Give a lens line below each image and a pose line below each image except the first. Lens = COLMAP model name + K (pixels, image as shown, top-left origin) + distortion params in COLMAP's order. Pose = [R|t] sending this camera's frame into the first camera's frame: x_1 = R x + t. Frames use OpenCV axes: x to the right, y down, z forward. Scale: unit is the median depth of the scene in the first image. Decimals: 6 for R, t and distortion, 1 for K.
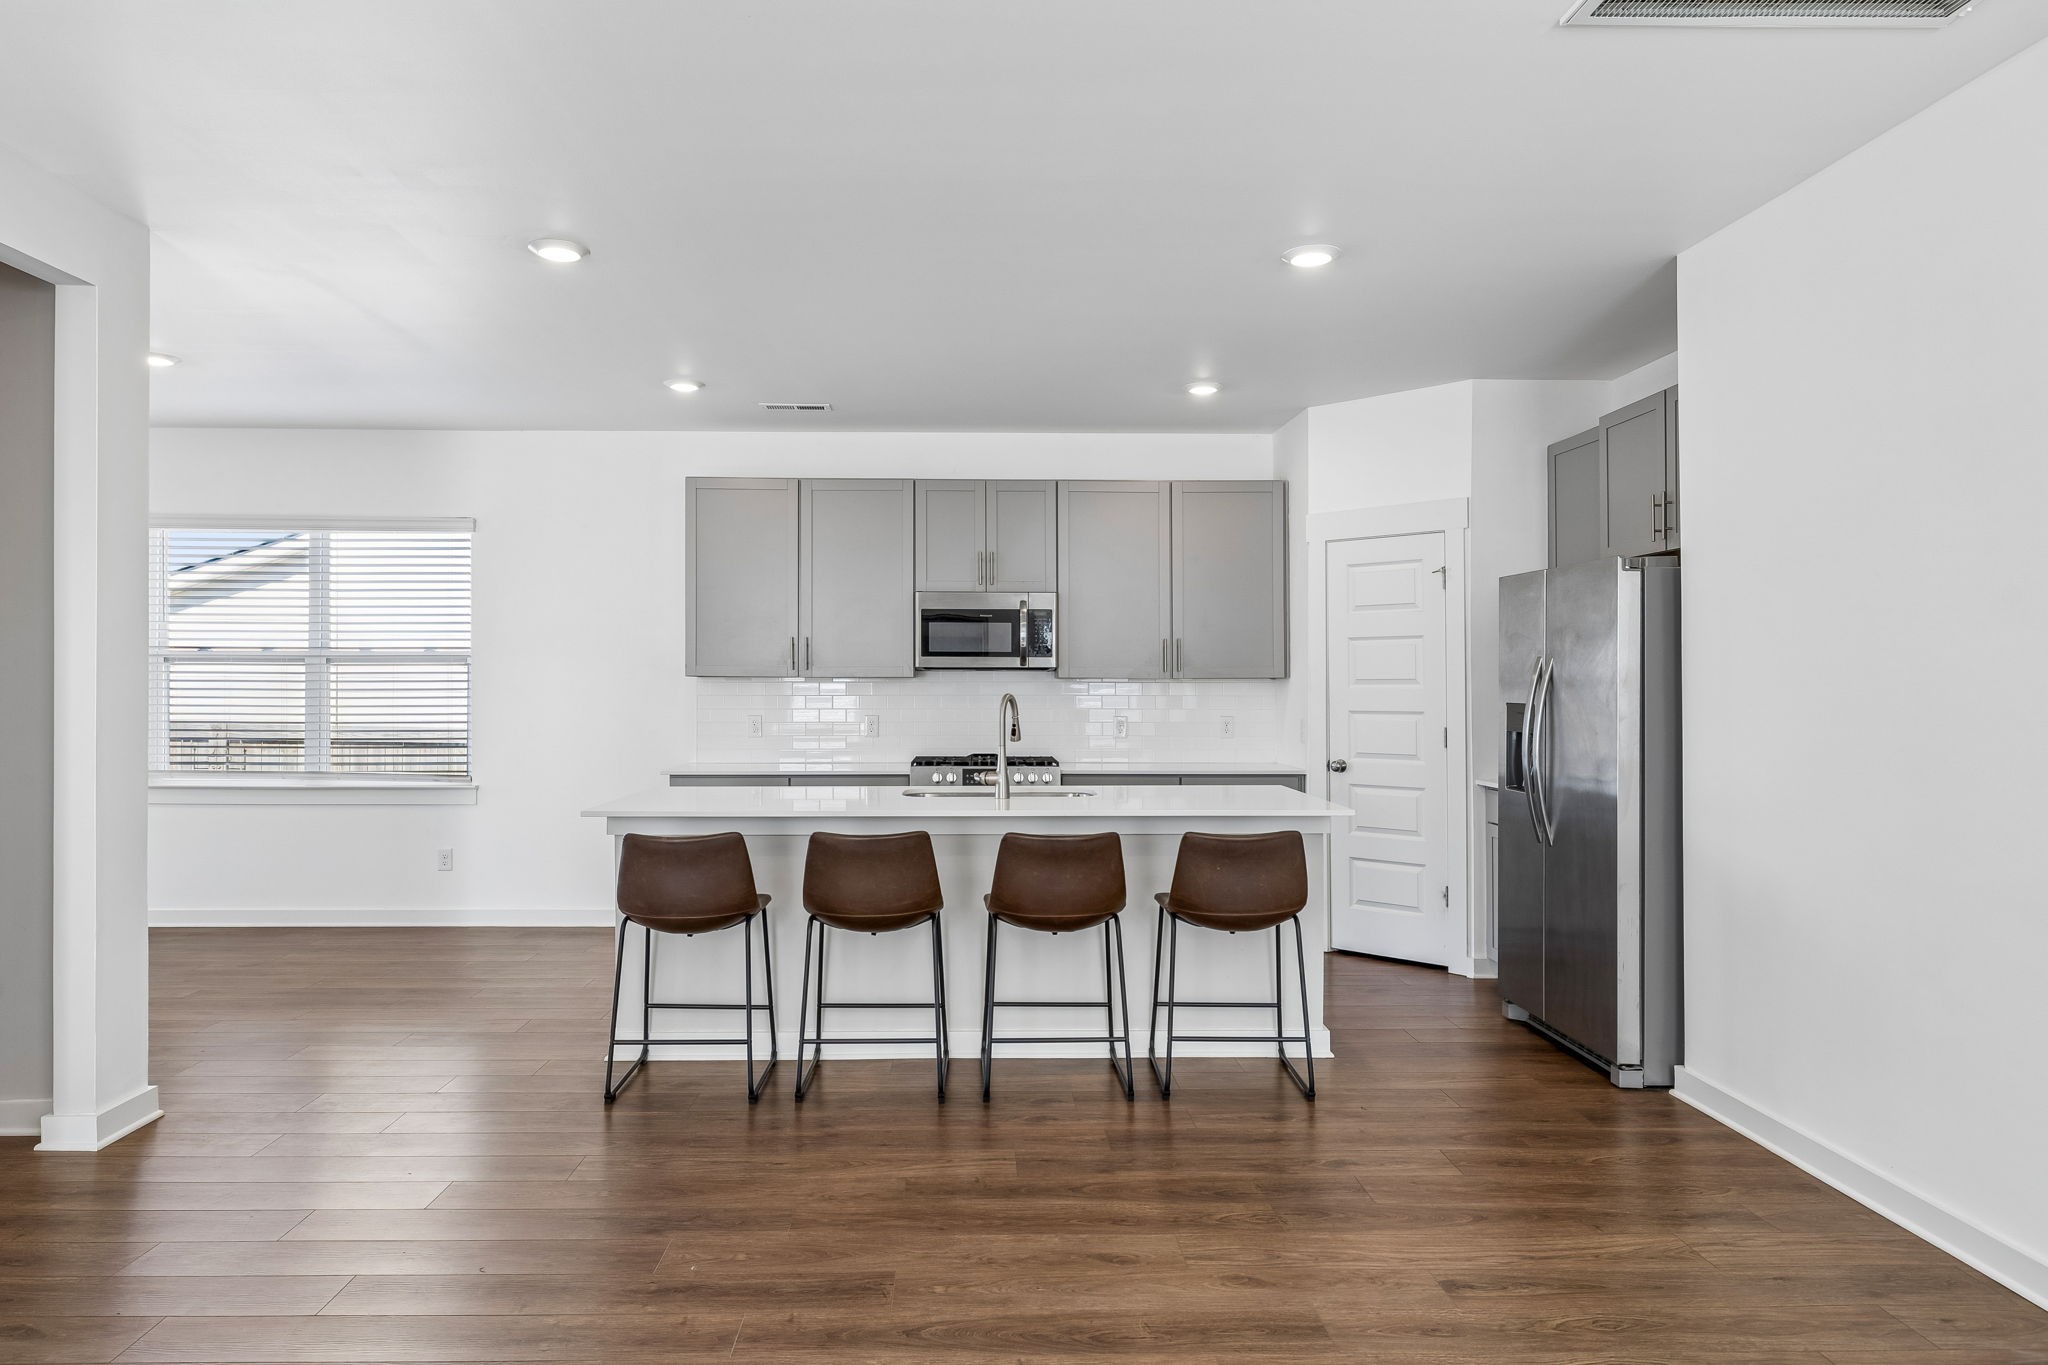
lens RADIAL K [[1218.1, 0, 1019.0], [0, 1218.1, 666.2], [0, 0, 1]] dist [-0.002850, -0.000488]
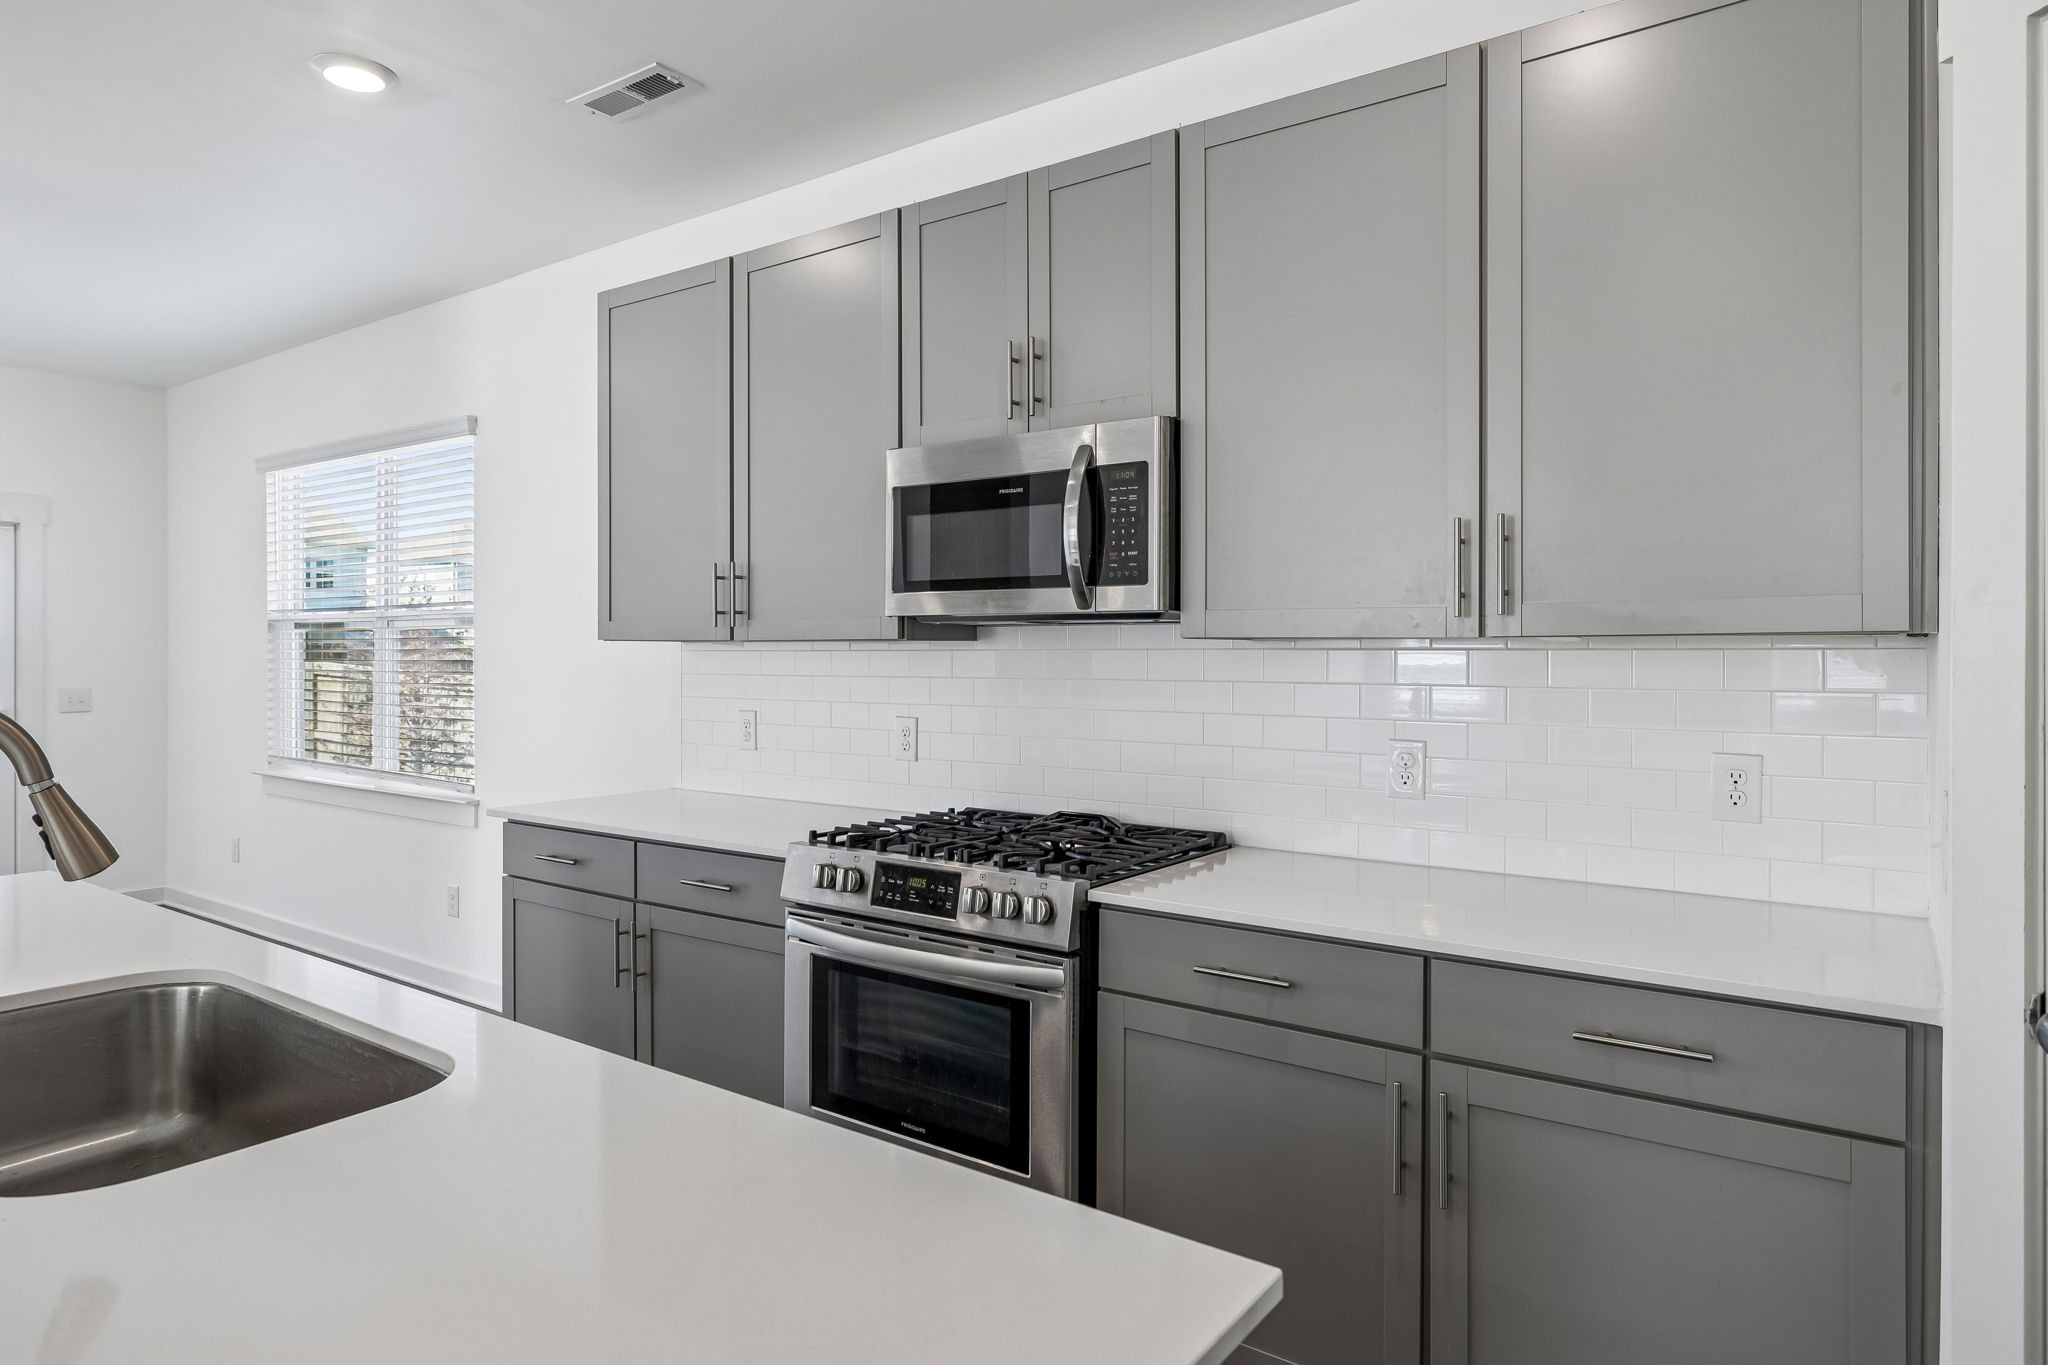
lens RADIAL K [[1218.1, 0, 1019.0], [0, 1218.1, 666.2], [0, 0, 1]] dist [-0.002850, -0.000488]
pose [[0.777686, 0.006690, -0.628617, 0.236824], [0.002929, 0.999894, 0.014265, 0.012776], [0.628646, -0.012935, 0.777584, 0.667863]]
